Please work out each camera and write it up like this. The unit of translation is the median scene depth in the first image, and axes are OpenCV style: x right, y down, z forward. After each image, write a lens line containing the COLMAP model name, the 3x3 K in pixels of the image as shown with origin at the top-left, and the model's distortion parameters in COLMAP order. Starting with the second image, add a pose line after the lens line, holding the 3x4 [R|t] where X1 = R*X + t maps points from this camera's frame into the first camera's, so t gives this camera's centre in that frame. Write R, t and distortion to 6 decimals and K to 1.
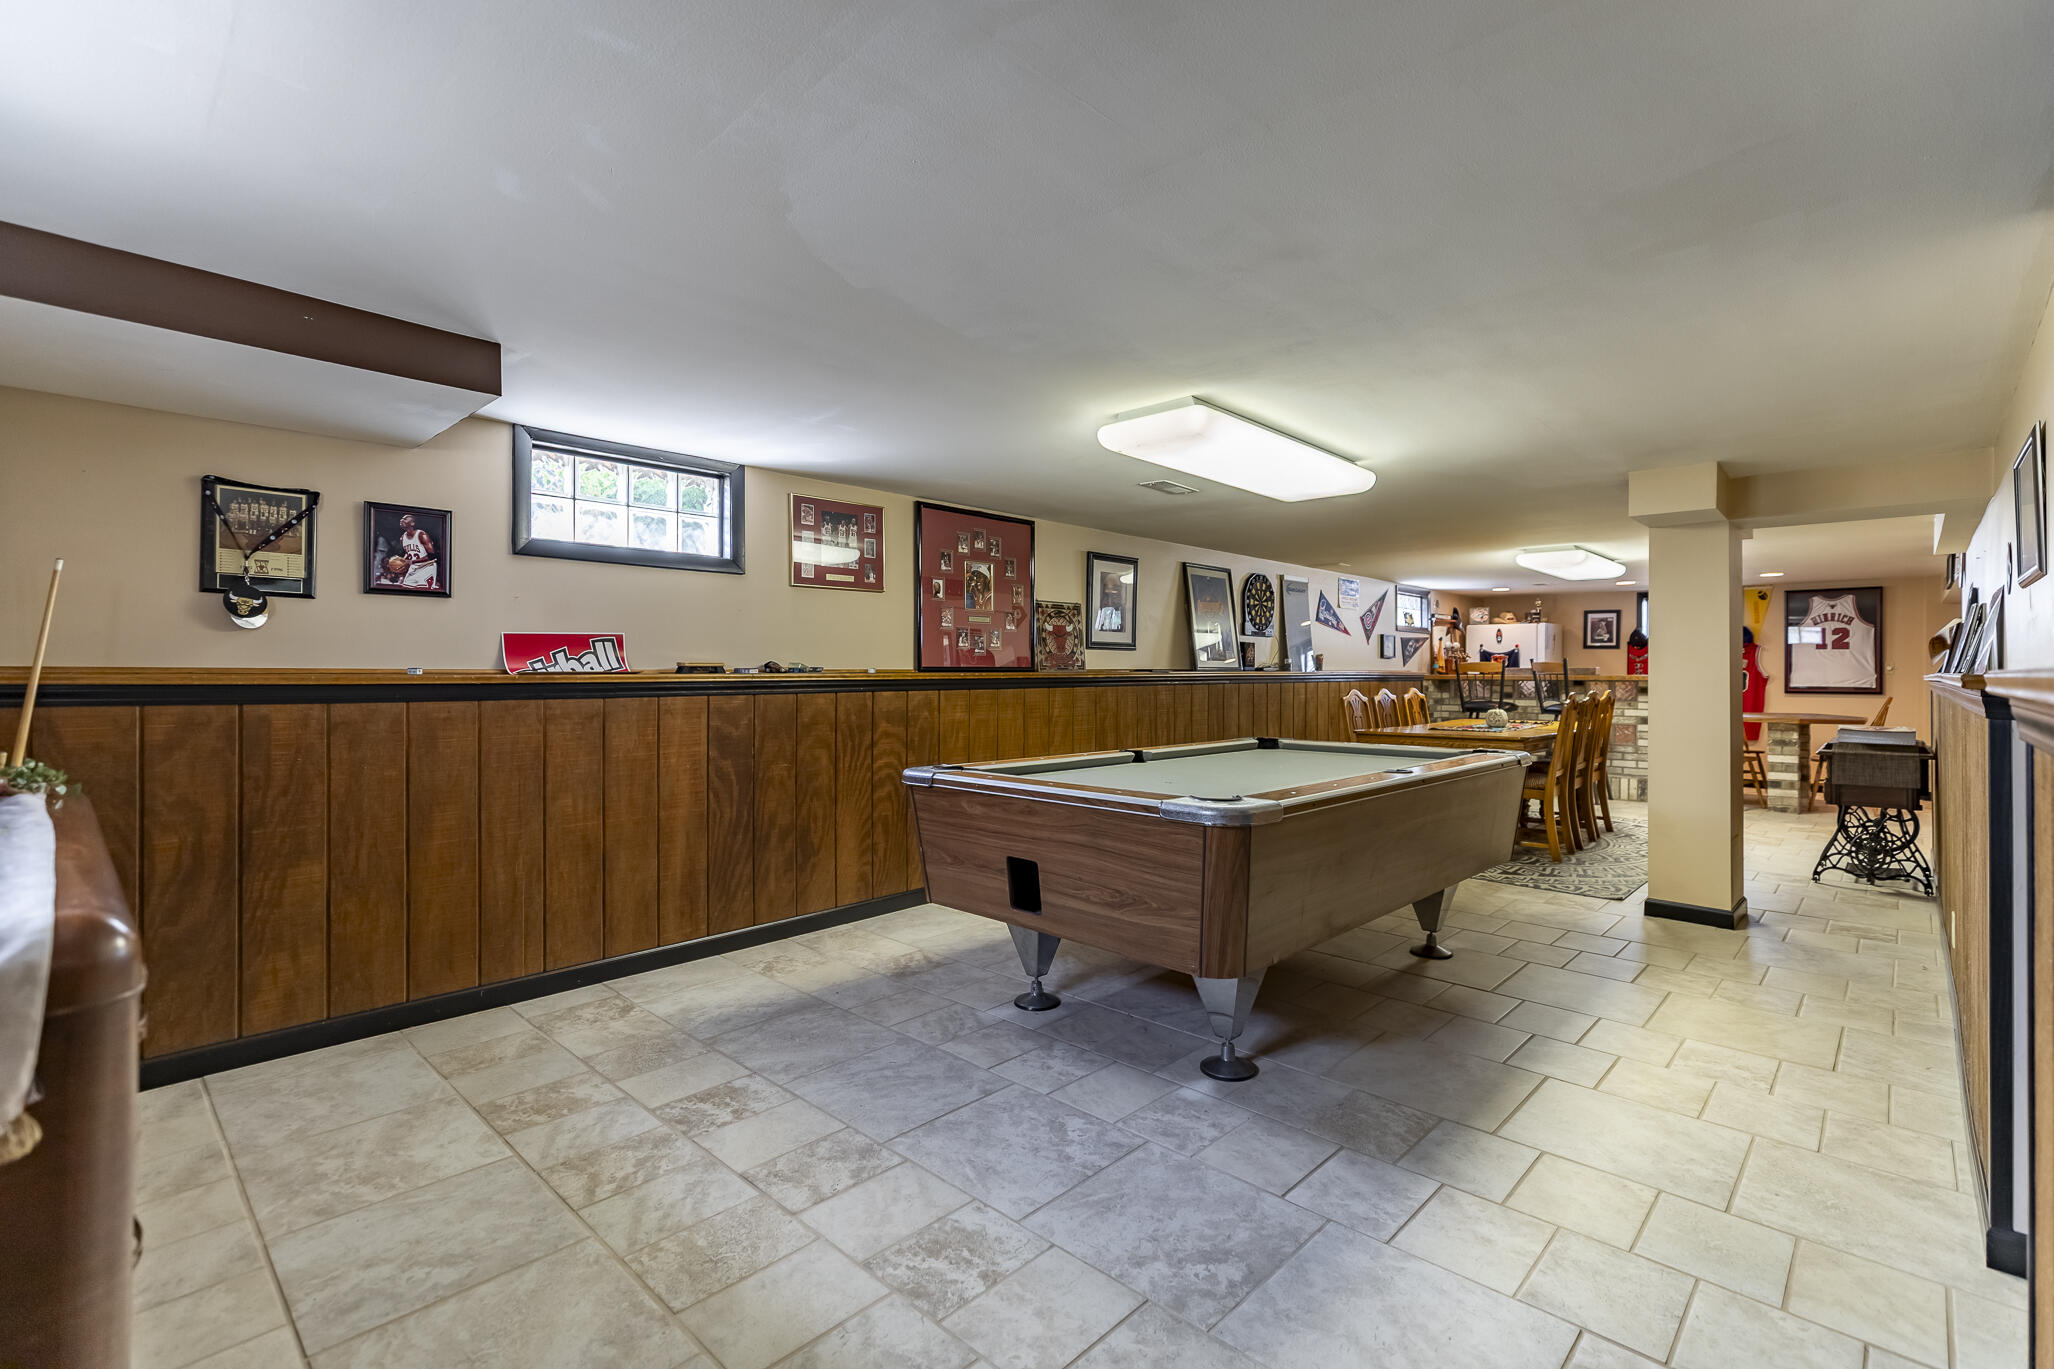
lens RADIAL K [[919.9, 0, 1037.9], [0, 919.9, 671.4], [0, 0, 1]] dist [0.009276, -0.001149]
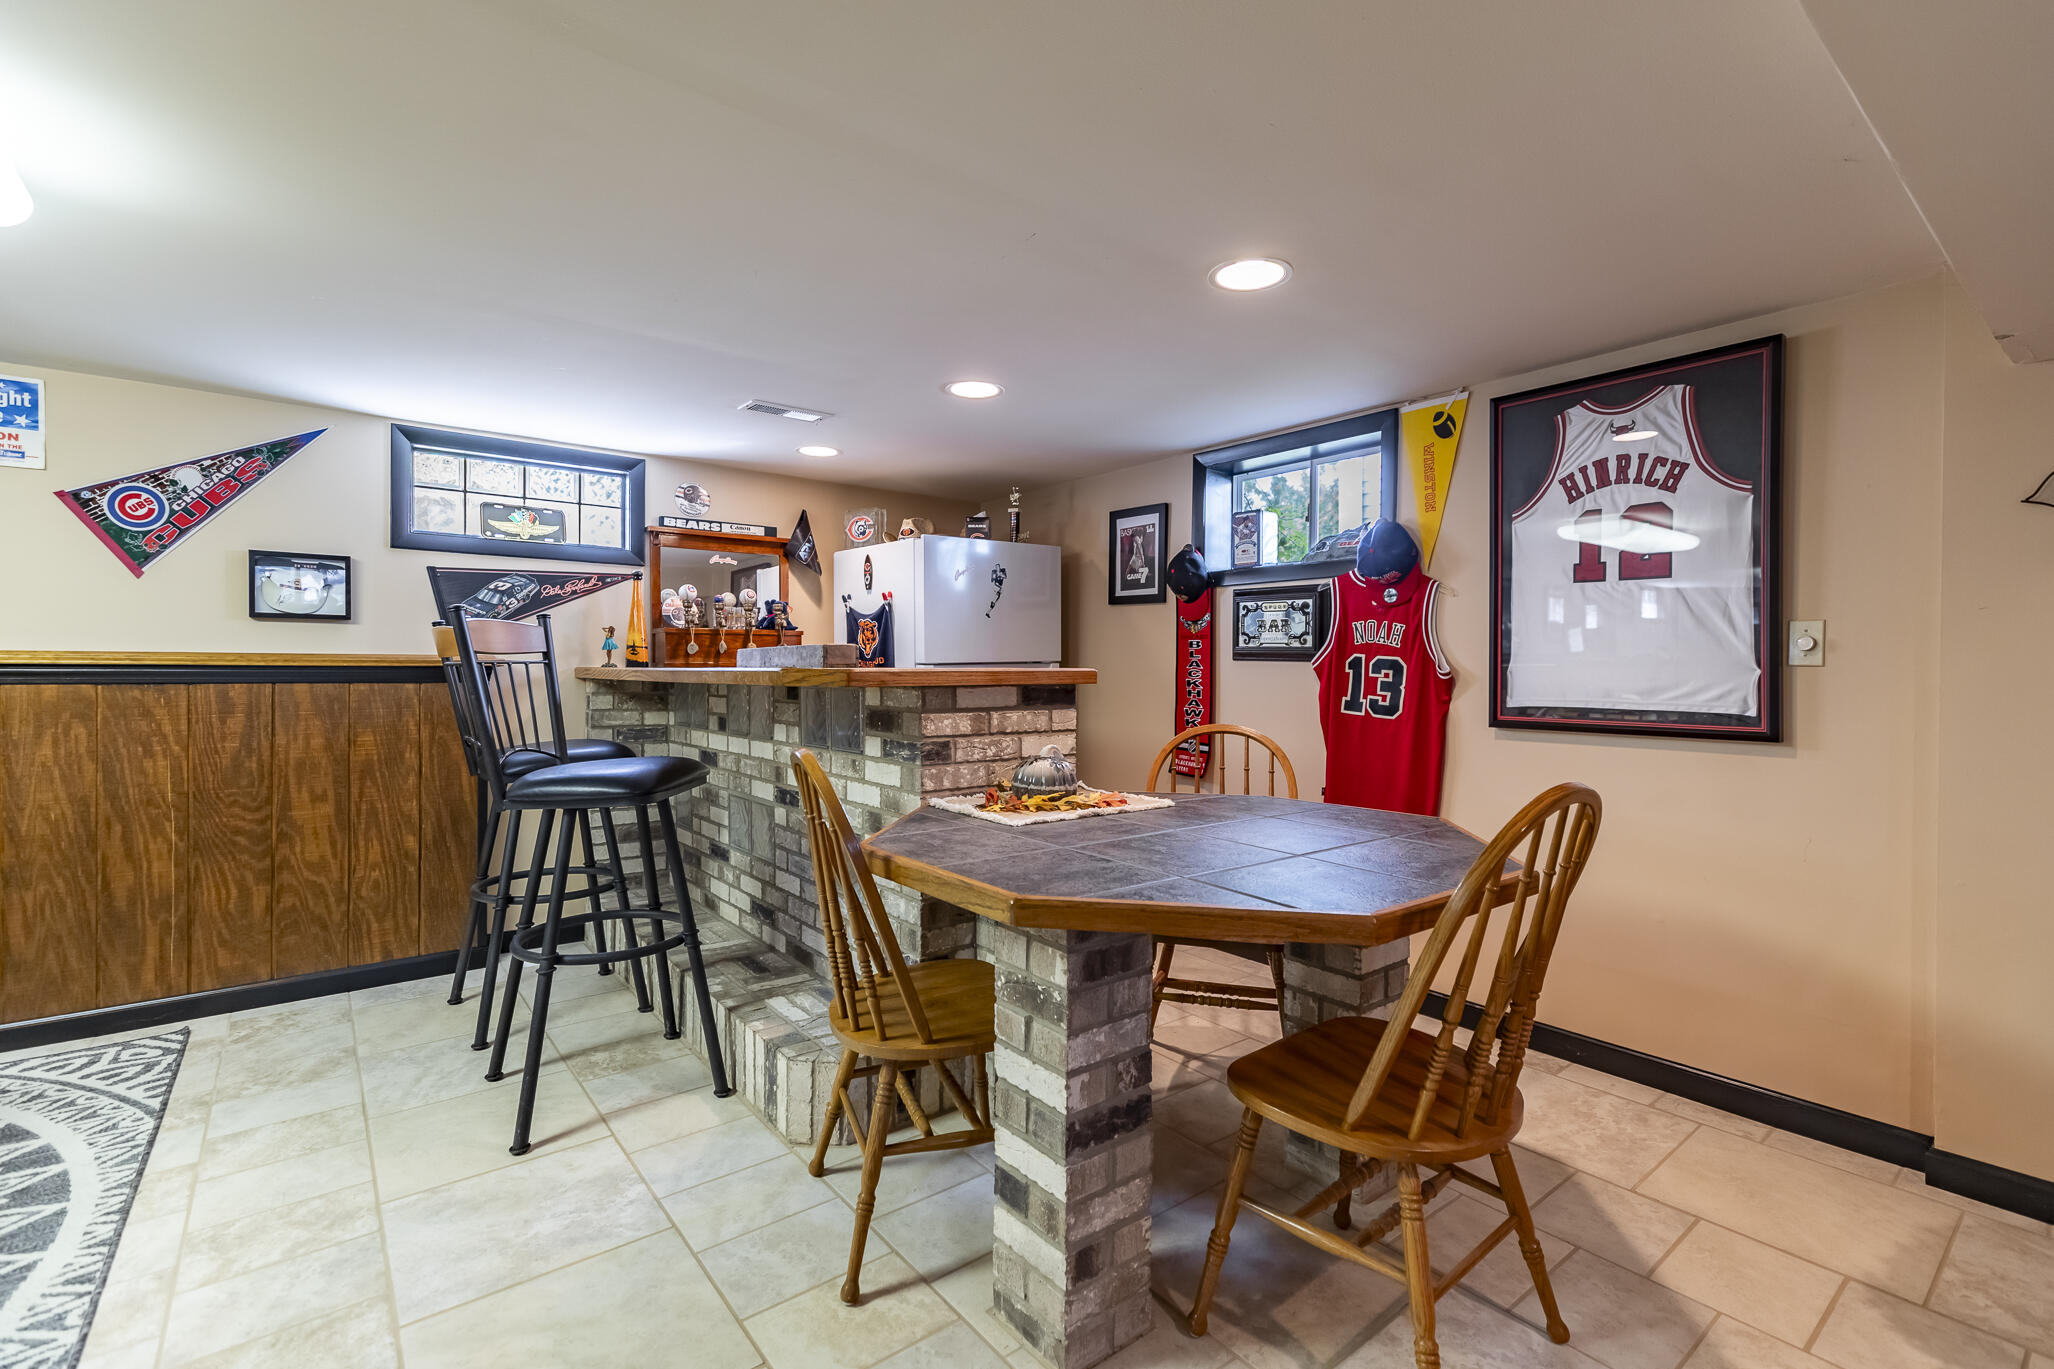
lens RADIAL K [[919.9, 0, 1037.0], [0, 919.9, 673.4], [0, 0, 1]] dist [0.009276, -0.001149]
pose [[0.990322, 0.002123, -0.138774, 0.716072], [-0.001239, 0.999978, 0.006456, 0.003797], [0.138785, -0.006222, 0.990303, 0.685441]]
